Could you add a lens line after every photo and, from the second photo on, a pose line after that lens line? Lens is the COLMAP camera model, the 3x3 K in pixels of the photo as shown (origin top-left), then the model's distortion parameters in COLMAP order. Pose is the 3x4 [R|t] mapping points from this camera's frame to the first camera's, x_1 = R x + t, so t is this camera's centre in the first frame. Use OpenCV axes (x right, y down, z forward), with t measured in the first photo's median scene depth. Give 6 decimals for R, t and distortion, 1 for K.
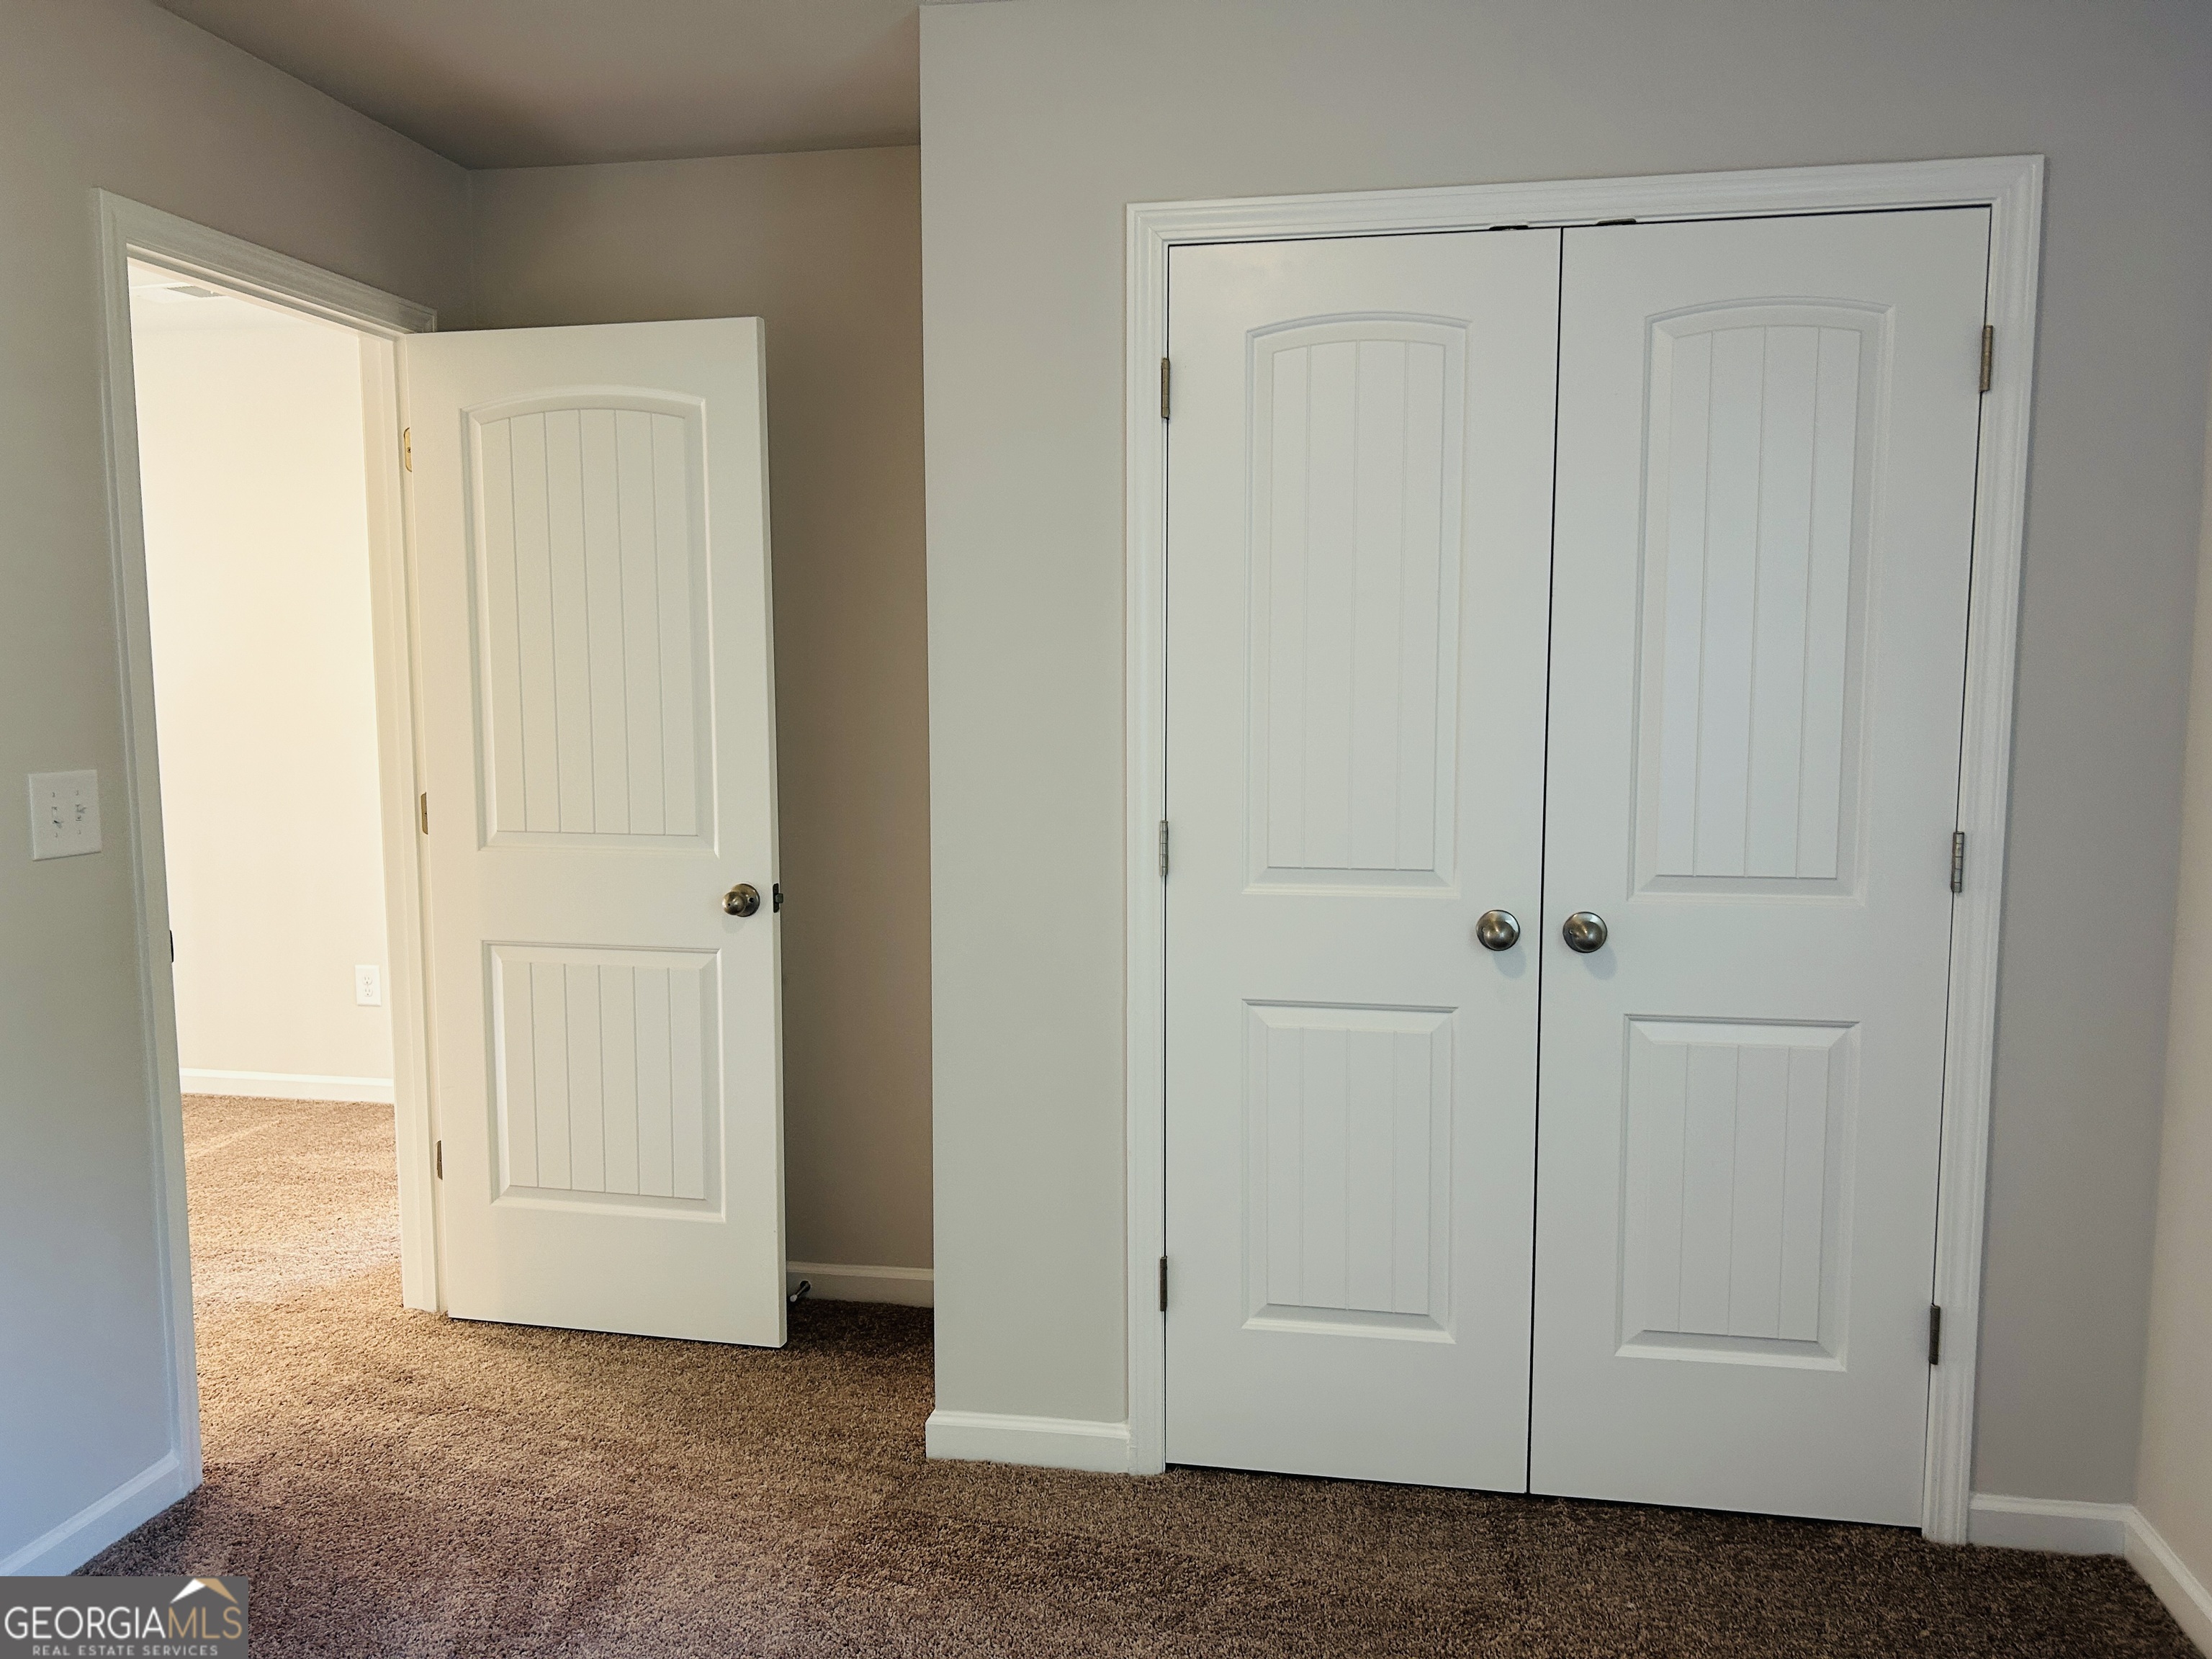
lens RADIAL K [[1661.7, 0, 1124.5], [0, 1661.7, 844.8], [0, 0, 1]] dist [0.068646, -0.079185]
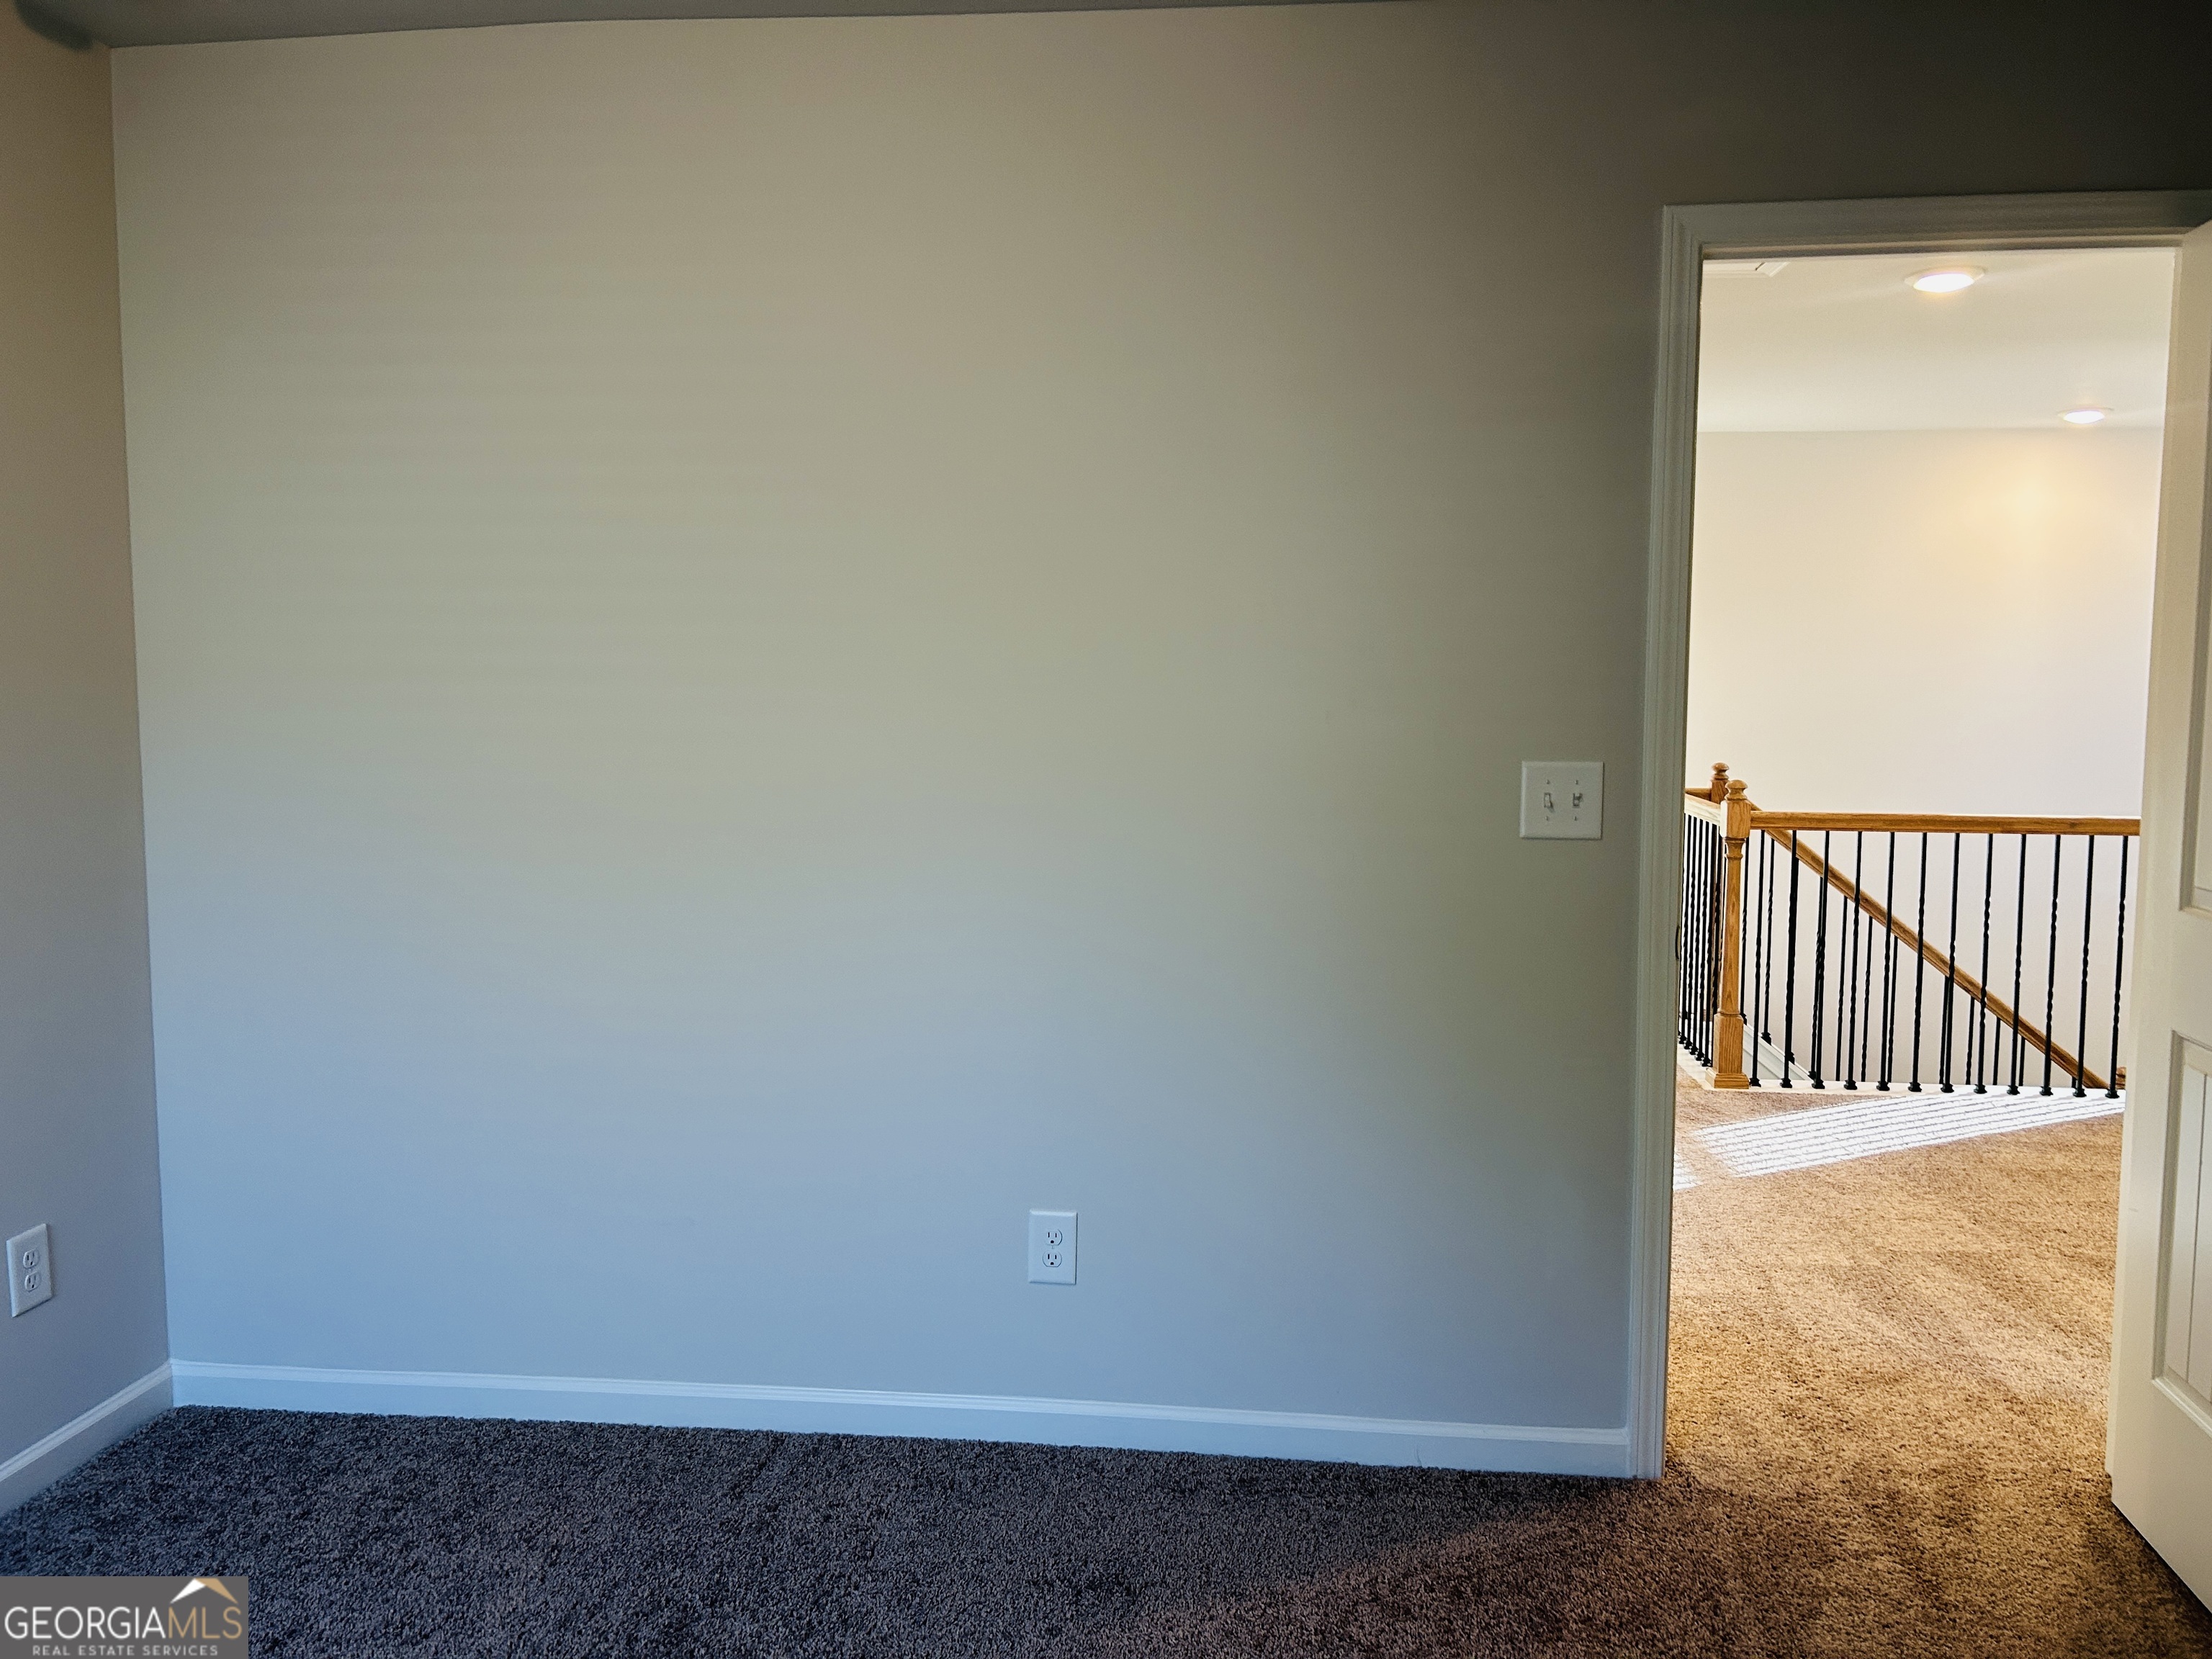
lens RADIAL K [[1624.9, 0, 1106.0], [0, 1624.9, 829.5], [0, 0, 1]] dist [0.060200, -0.059612]
pose [[0.085101, 0.089375, -0.992356, 0.313625], [-0.110211, 0.990701, 0.079775, -0.039945], [0.990258, 0.102580, 0.094159, 0.471076]]
